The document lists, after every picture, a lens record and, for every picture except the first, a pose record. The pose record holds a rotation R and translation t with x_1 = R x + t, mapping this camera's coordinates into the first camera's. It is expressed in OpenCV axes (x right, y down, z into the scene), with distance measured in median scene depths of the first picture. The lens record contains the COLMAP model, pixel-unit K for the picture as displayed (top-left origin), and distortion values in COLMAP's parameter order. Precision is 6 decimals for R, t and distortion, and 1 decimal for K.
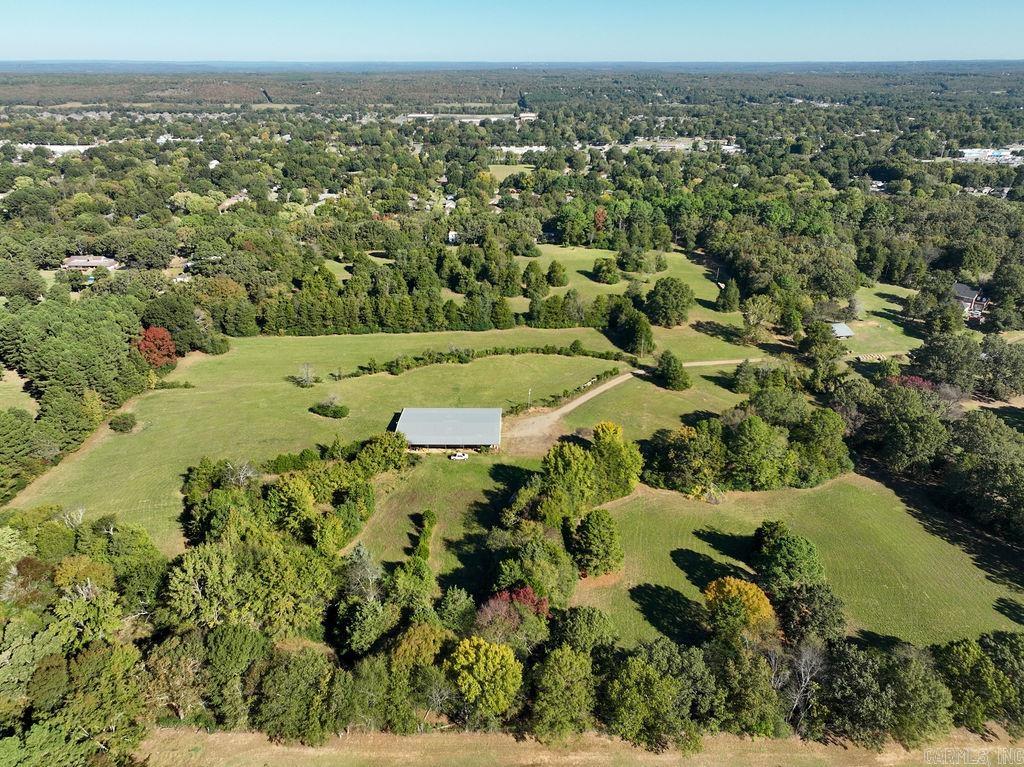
lens RADIAL K [[717.7, 0, 512.0], [0, 717.7, 383.5], [0, 0, 1]] dist [0.004586, 0.006786]
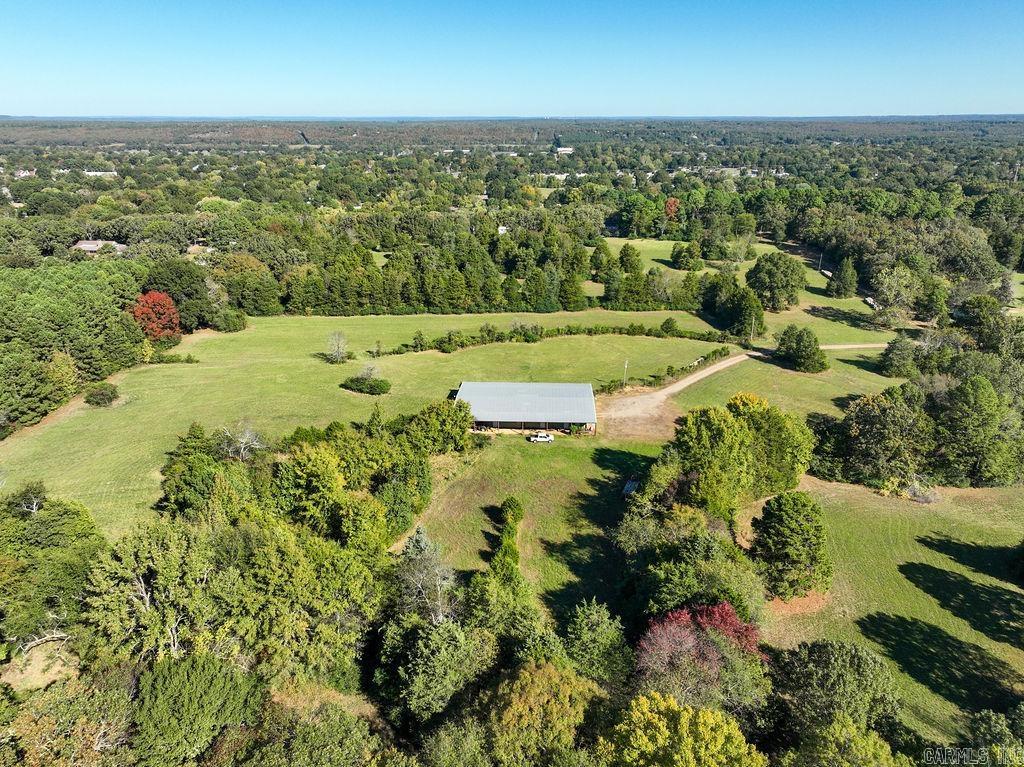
lens RADIAL K [[717.7, 0, 512.0], [0, 717.7, 383.5], [0, 0, 1]] dist [0.004586, 0.006786]
pose [[0.999244, 0.012934, -0.036663, -0.077148], [-0.015360, 0.997655, -0.066701, 0.094785], [0.035714, 0.067214, 0.997099, 0.264688]]
